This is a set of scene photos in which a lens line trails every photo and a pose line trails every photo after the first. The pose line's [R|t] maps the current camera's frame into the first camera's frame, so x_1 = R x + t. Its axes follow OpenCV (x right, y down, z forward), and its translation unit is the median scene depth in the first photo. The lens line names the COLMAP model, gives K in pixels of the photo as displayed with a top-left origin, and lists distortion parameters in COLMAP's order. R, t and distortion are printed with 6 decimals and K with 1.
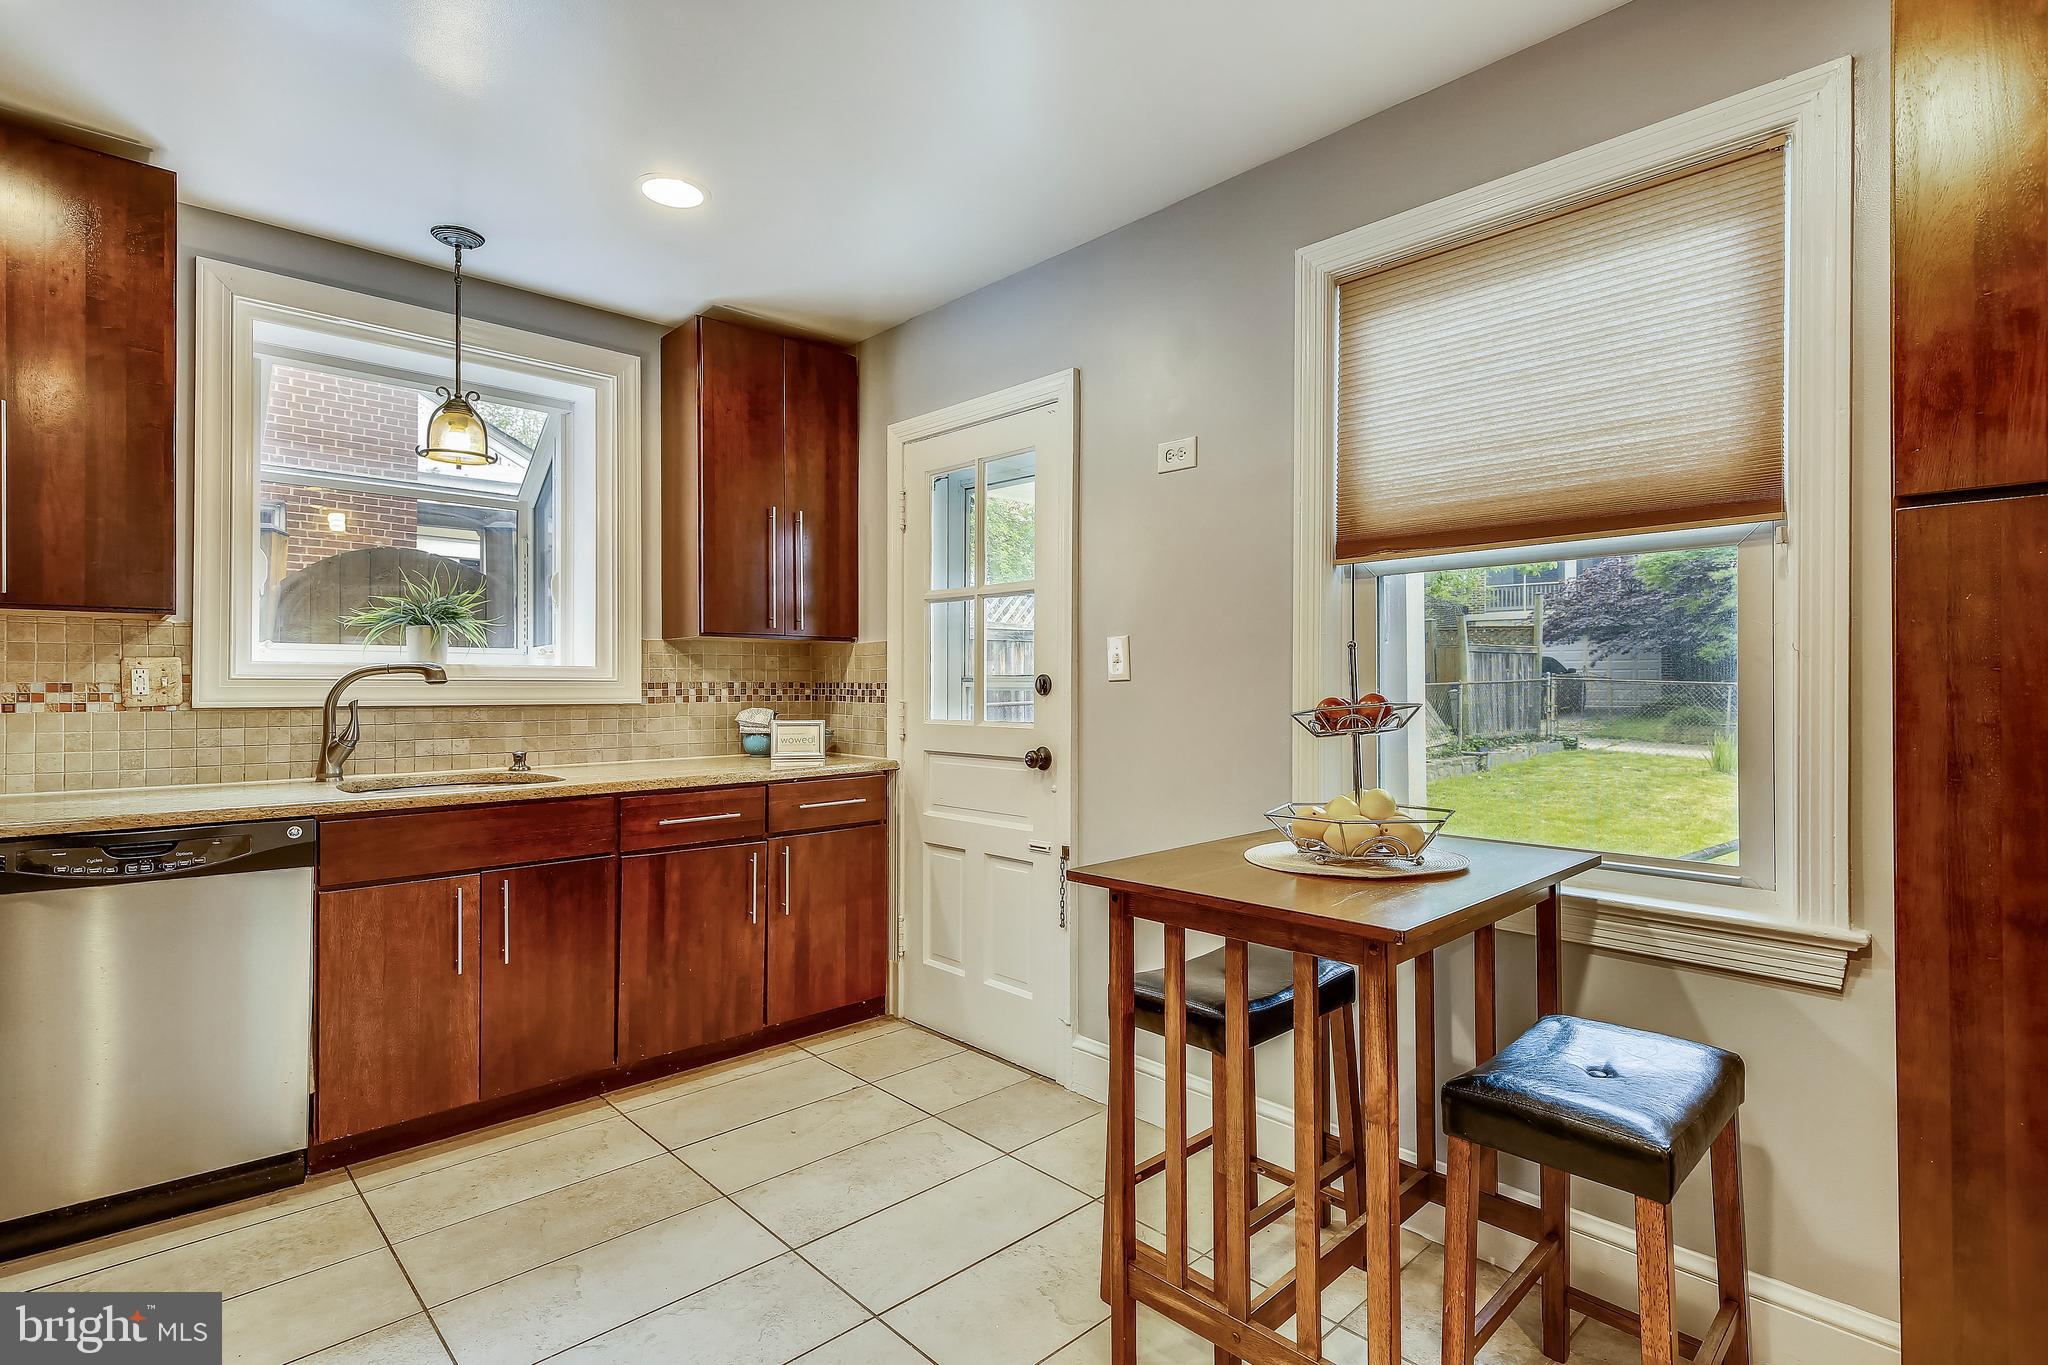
lens RADIAL K [[998.7, 0, 1021.1], [0, 998.7, 670.7], [0, 0, 1]] dist [0.016828, -0.000769]
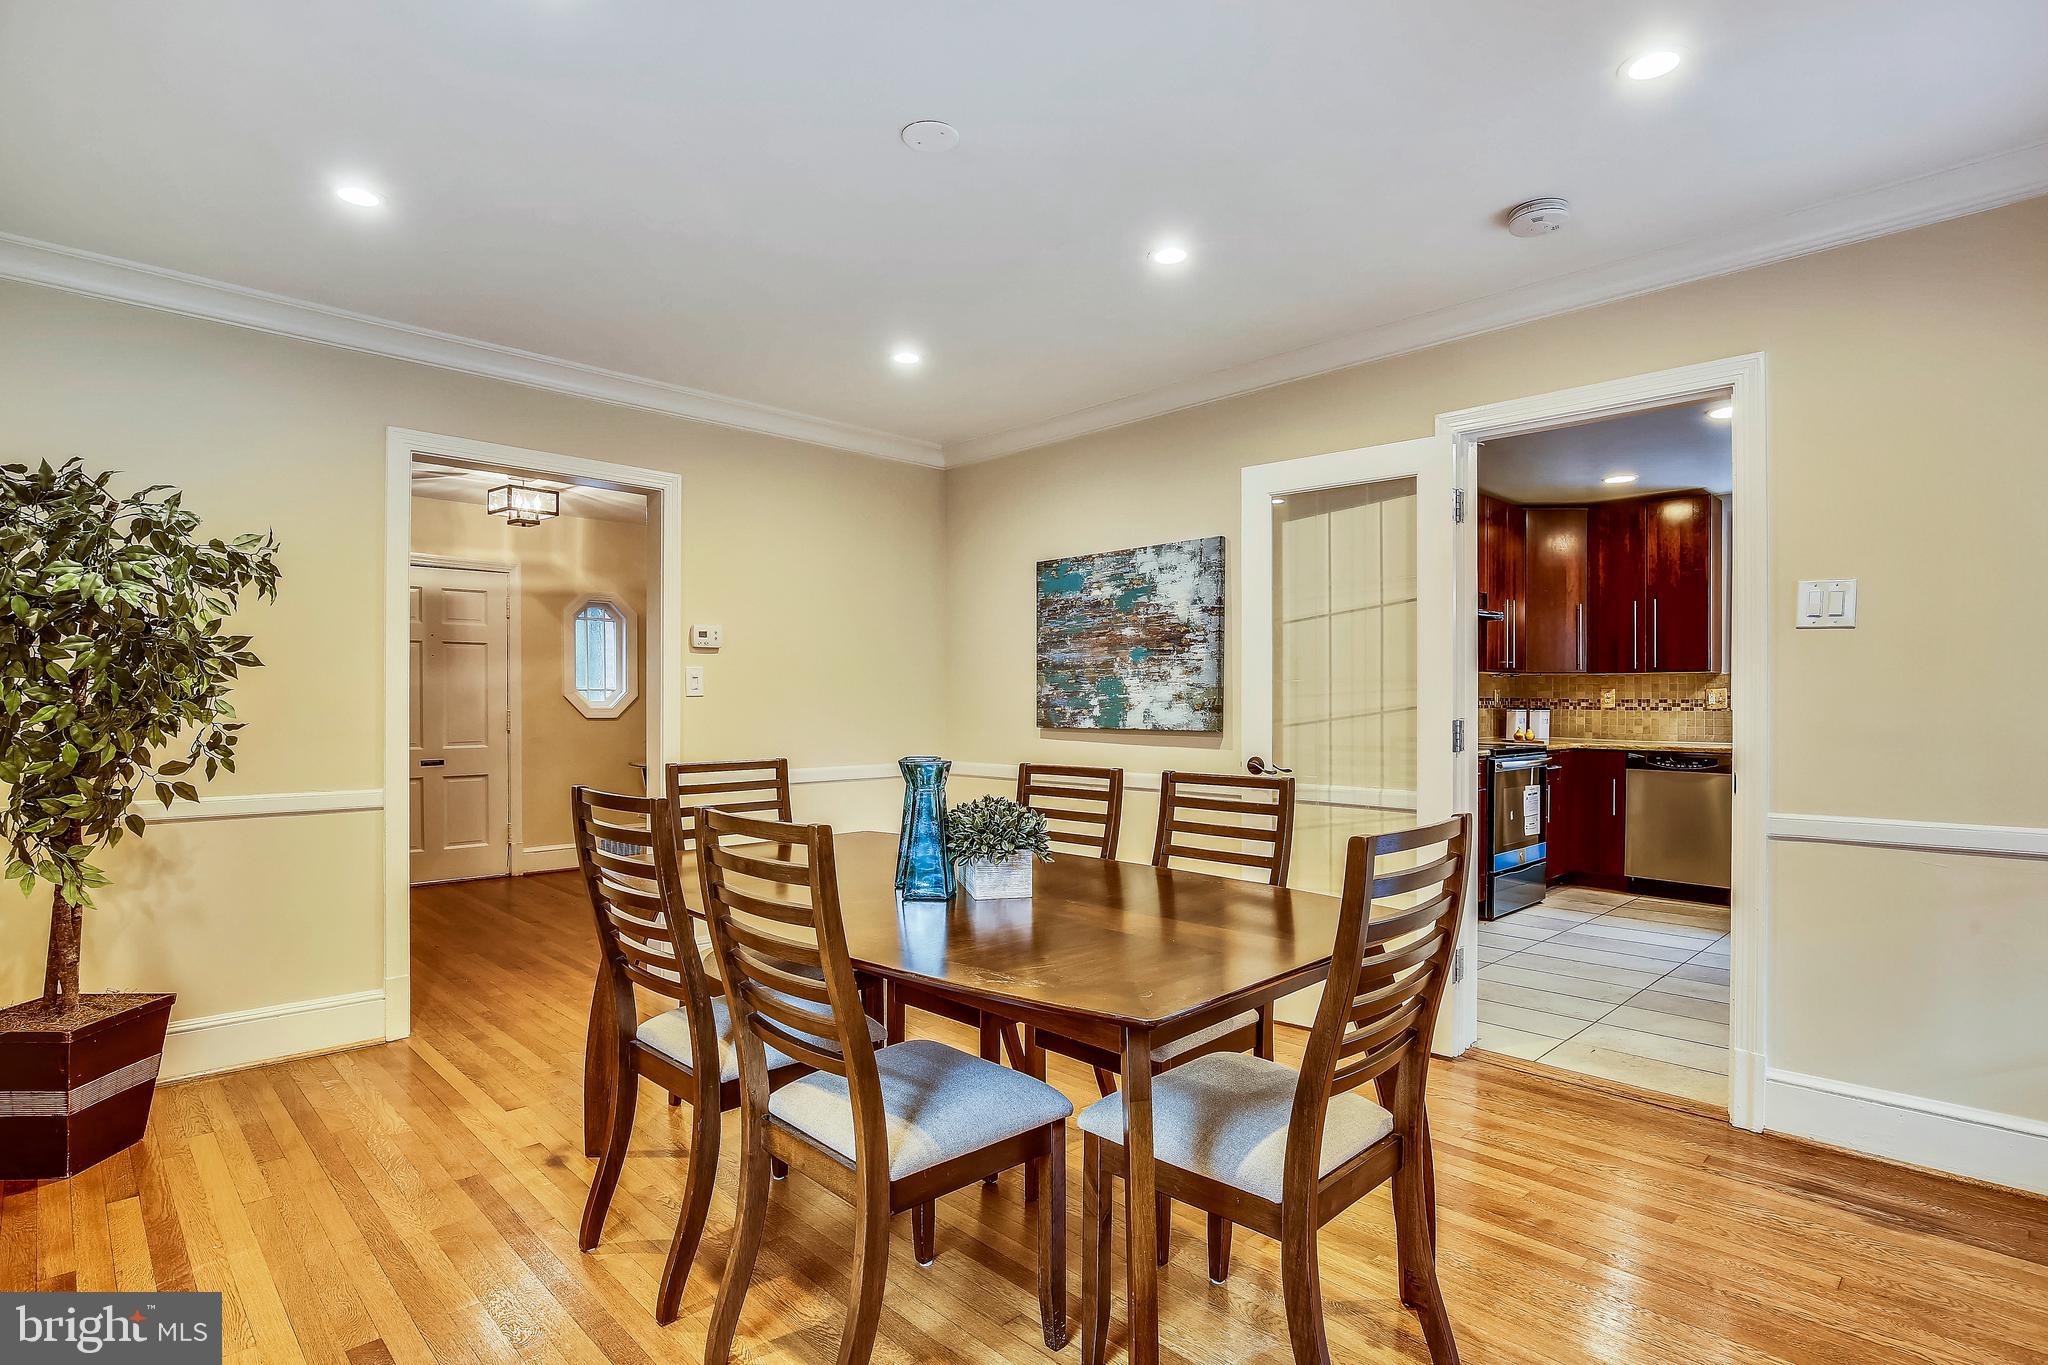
lens RADIAL K [[1019.1, 0, 1027.2], [0, 1019.1, 715.6], [0, 0, 1]] dist [-0.024270, 0.000535]
pose [[0.018925, 0.010956, -0.999761, 1.366512], [0.010090, 0.999887, 0.011148, 0.006911], [0.999770, -0.010299, 0.018813, -0.619611]]
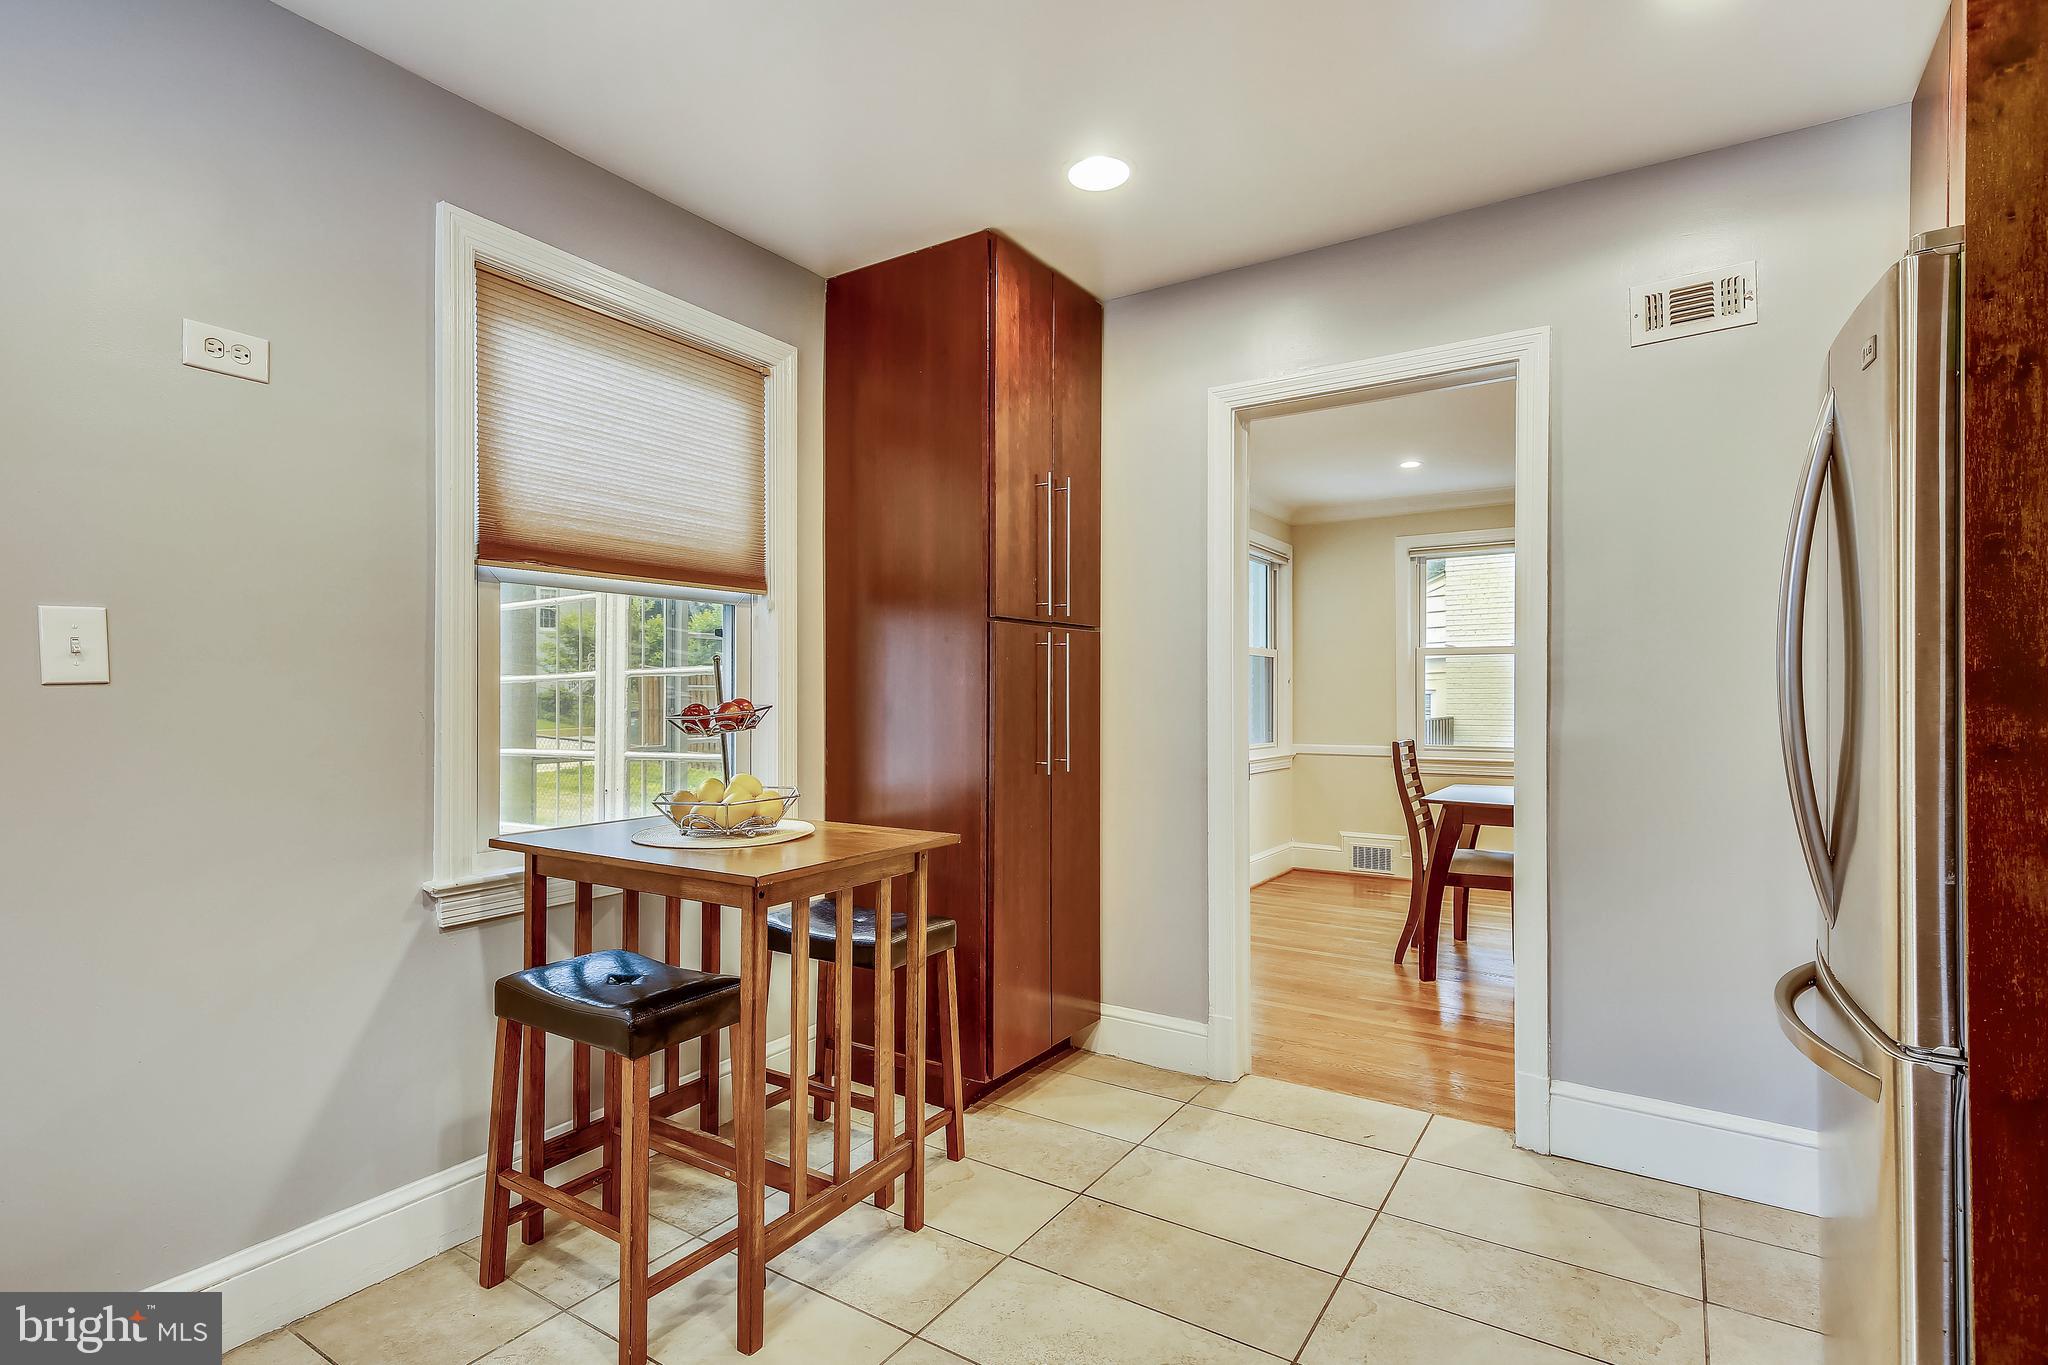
lens RADIAL K [[979.8, 0, 1022.7], [0, 979.8, 689.2], [0, 0, 1]] dist [0.002777, 0.000289]
pose [[-0.243725, 0.002018, 0.969842, -0.568007], [-0.015750, 0.999858, -0.006039, 0.007190], [-0.969717, -0.016747, -0.243658, 0.584124]]
